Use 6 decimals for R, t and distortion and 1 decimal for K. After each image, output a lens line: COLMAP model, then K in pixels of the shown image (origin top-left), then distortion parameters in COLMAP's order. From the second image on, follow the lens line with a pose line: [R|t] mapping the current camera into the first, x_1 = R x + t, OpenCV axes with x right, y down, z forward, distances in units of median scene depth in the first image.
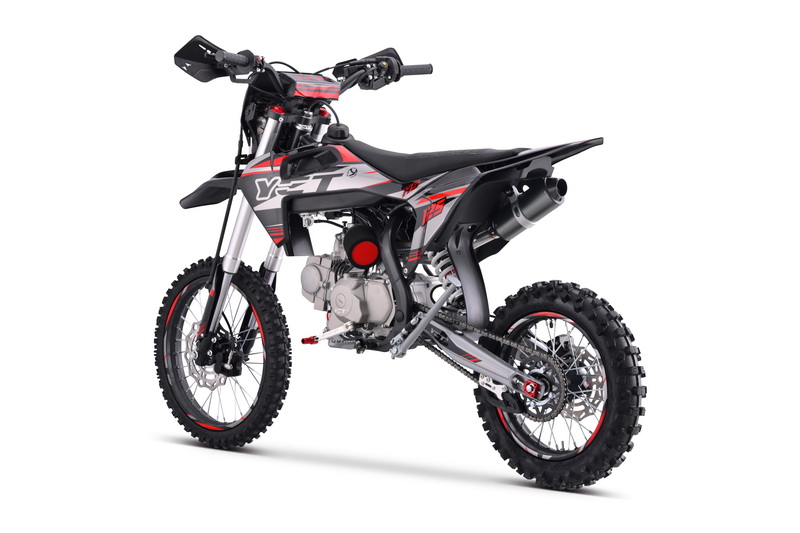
lens RADIAL K [[2258.8, 0, 400.0], [0, 2258.8, 266.5], [0, 0, 1]] dist [0.106407, 0.501313]
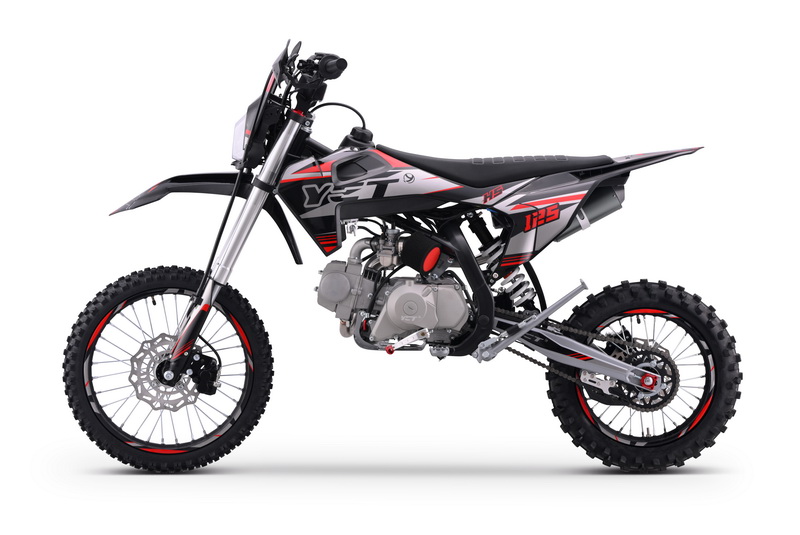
lens RADIAL K [[2258.8, 0, 400.0], [0, 2258.8, 267.5], [0, 0, 1]] dist [0.106407, 0.501313]
pose [[0.706044, -0.045062, 0.706733, -0.725040], [0.021902, 0.998886, 0.041809, -0.043975], [-0.707829, -0.014040, 0.706244, 0.304593]]
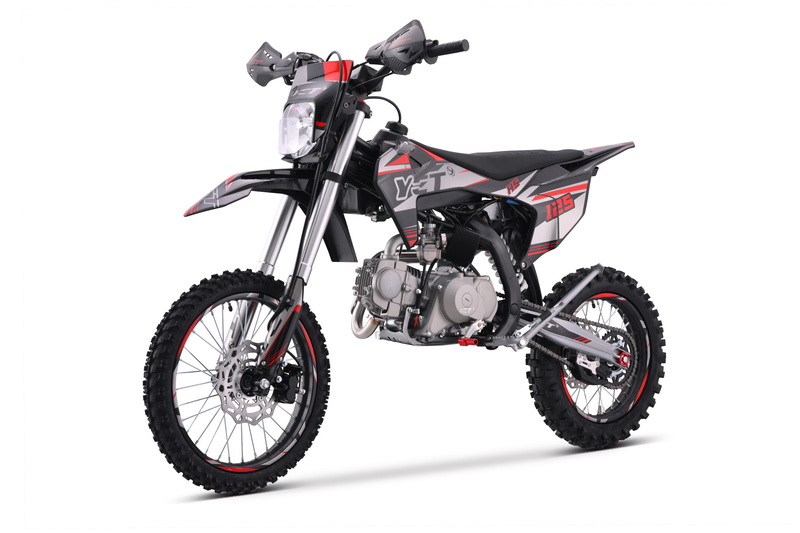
lens RADIAL K [[2258.8, 0, 400.0], [0, 2258.8, 266.5], [0, 0, 1]] dist [0.106407, 0.501313]
pose [[0.089767, -0.032005, 0.995448, -1.012262], [0.052303, 0.998256, 0.027379, -0.028162], [-0.994588, 0.049607, 0.091285, 0.934950]]
